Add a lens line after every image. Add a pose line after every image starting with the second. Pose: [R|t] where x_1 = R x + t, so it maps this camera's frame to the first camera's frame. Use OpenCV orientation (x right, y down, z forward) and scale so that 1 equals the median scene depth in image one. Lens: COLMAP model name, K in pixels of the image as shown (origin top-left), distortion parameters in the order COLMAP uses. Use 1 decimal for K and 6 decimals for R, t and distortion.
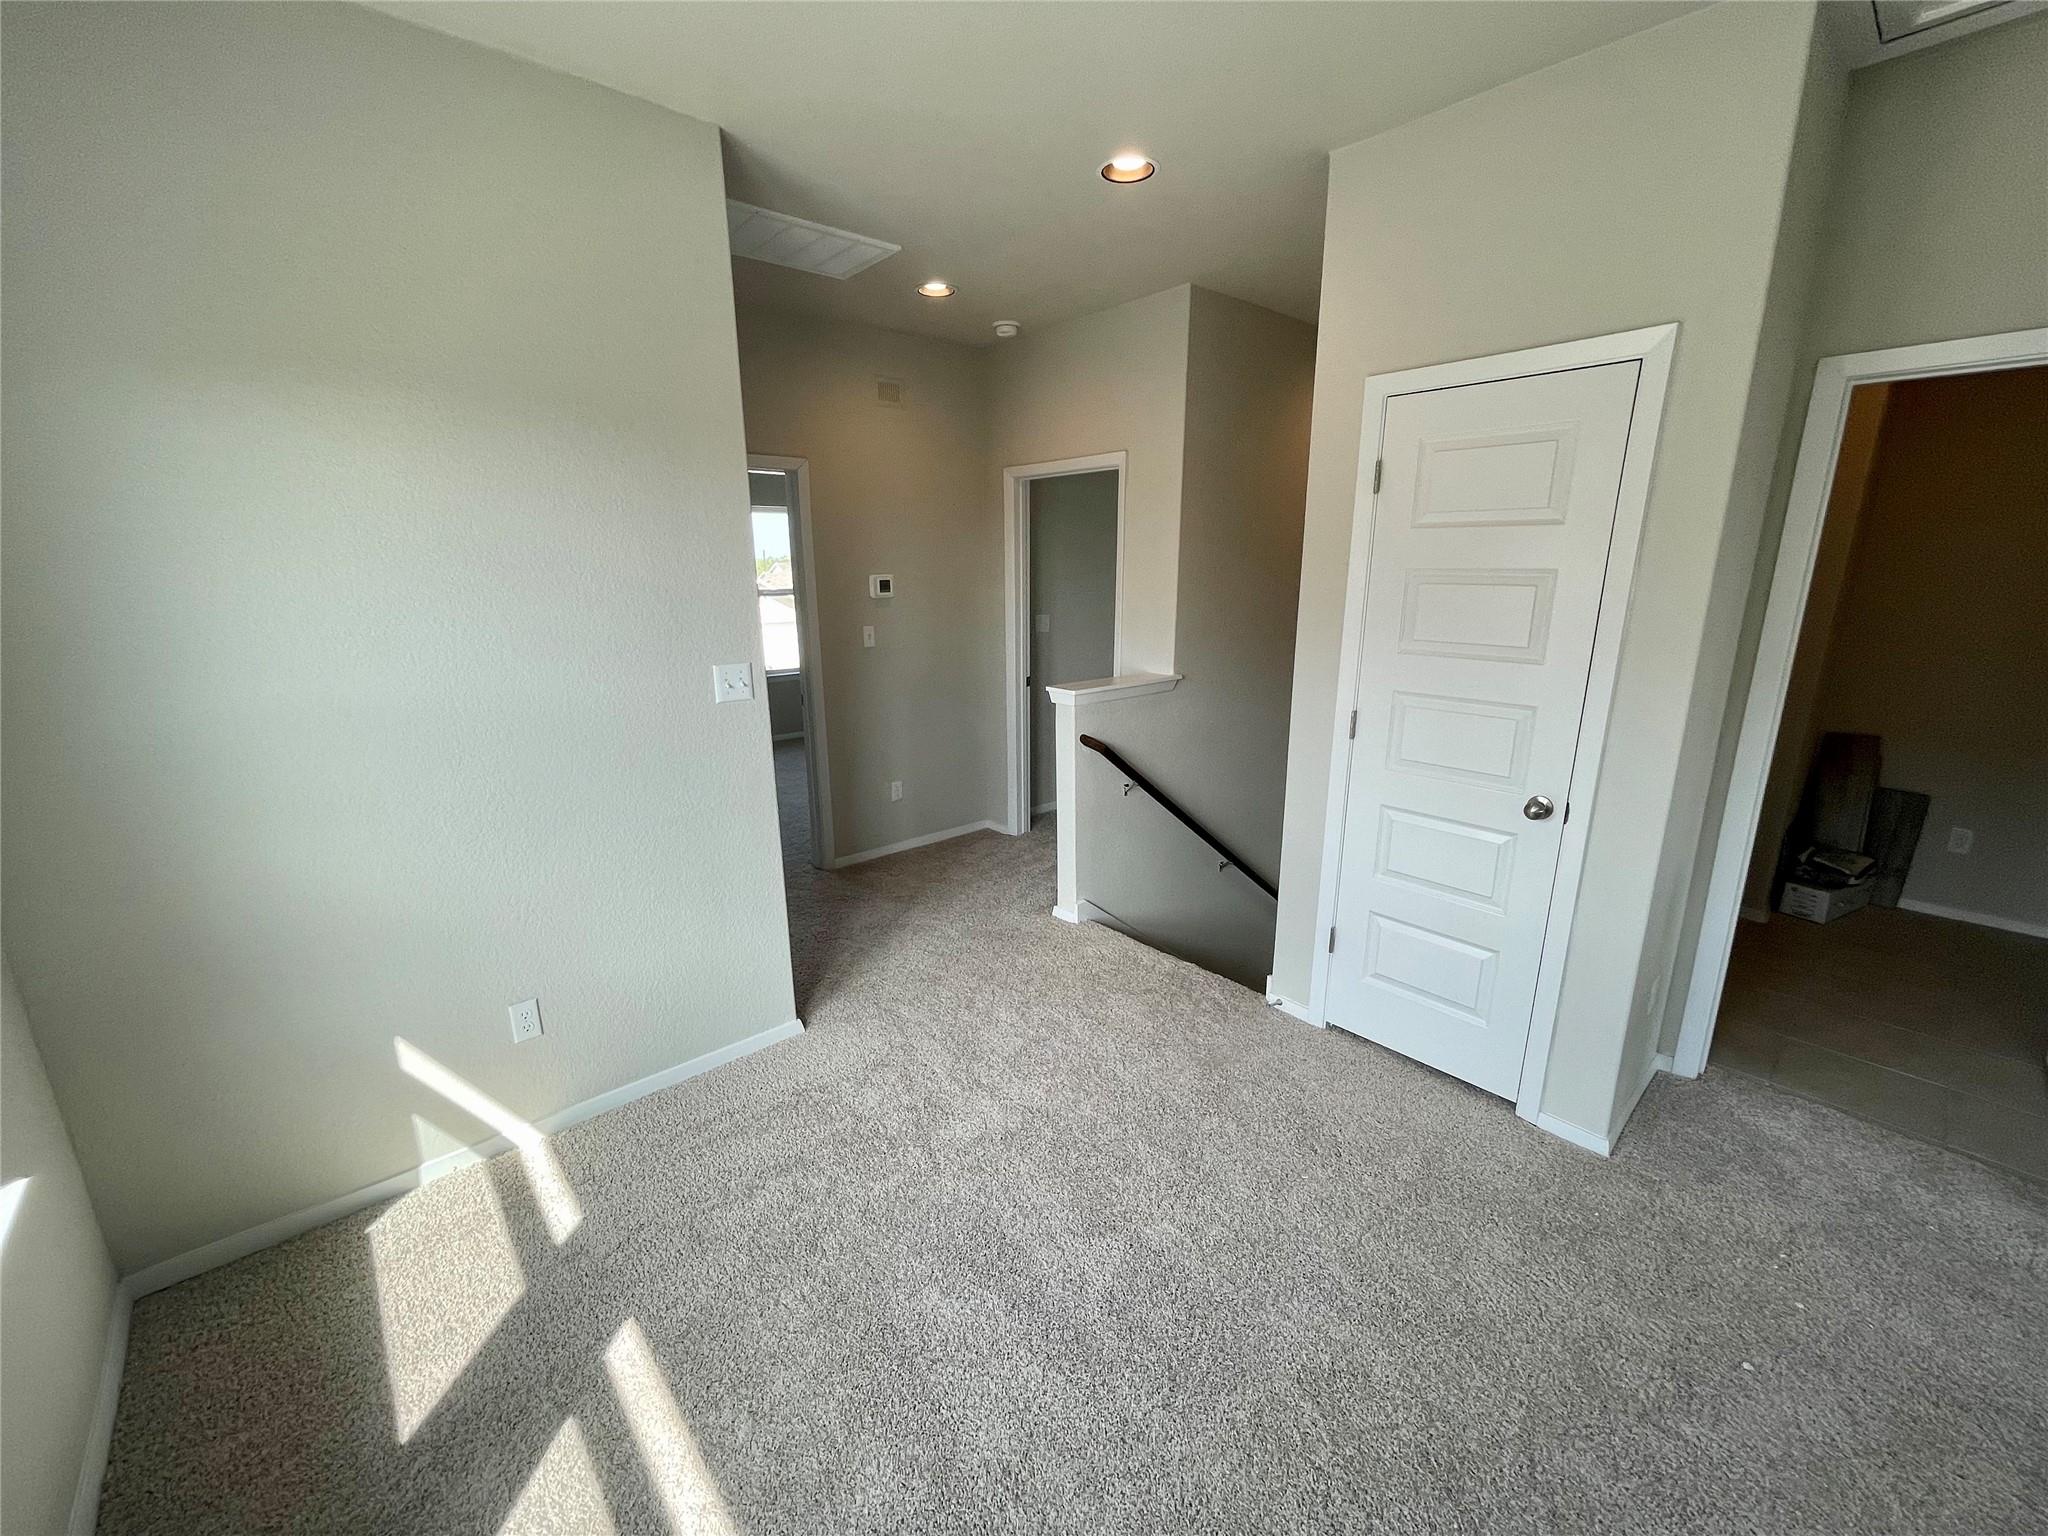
lens RADIAL K [[823.6, 0, 1017.1], [0, 823.6, 776.9], [0, 0, 1]] dist [-0.002532, -0.000495]
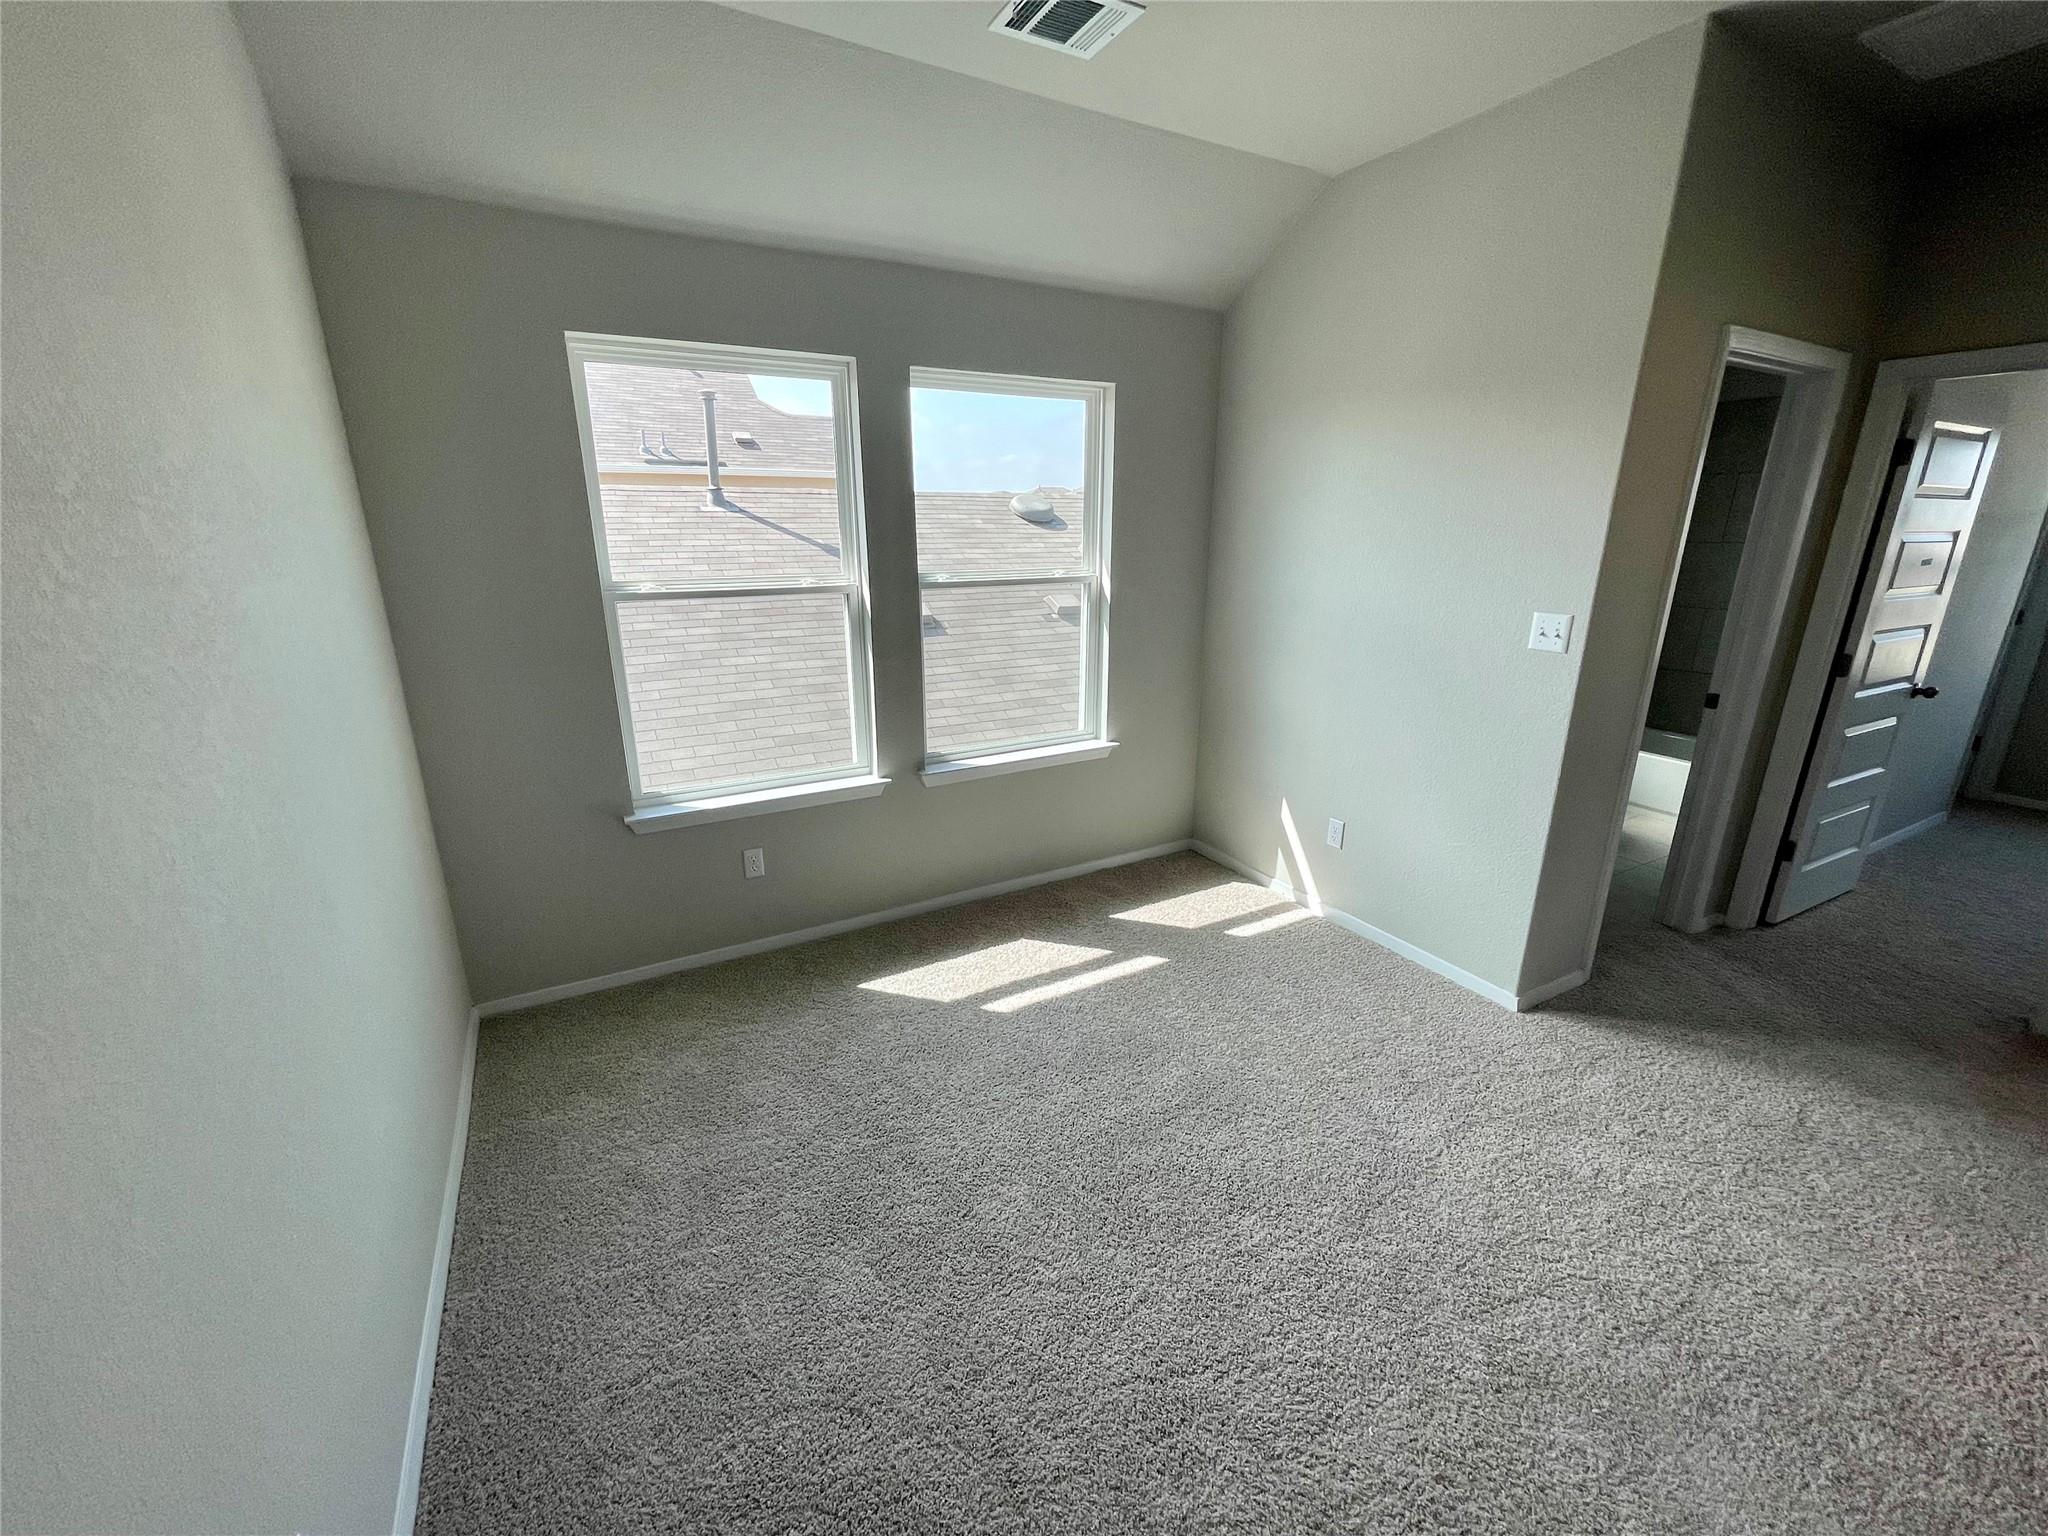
lens RADIAL K [[823.6, 0, 1017.1], [0, 823.6, 776.9], [0, 0, 1]] dist [-0.002532, -0.000495]
pose [[-0.227315, 0.286110, -0.930843, 0.915652], [-0.243500, 0.908803, 0.338799, -0.160269], [0.942887, 0.303674, -0.136917, 0.687926]]
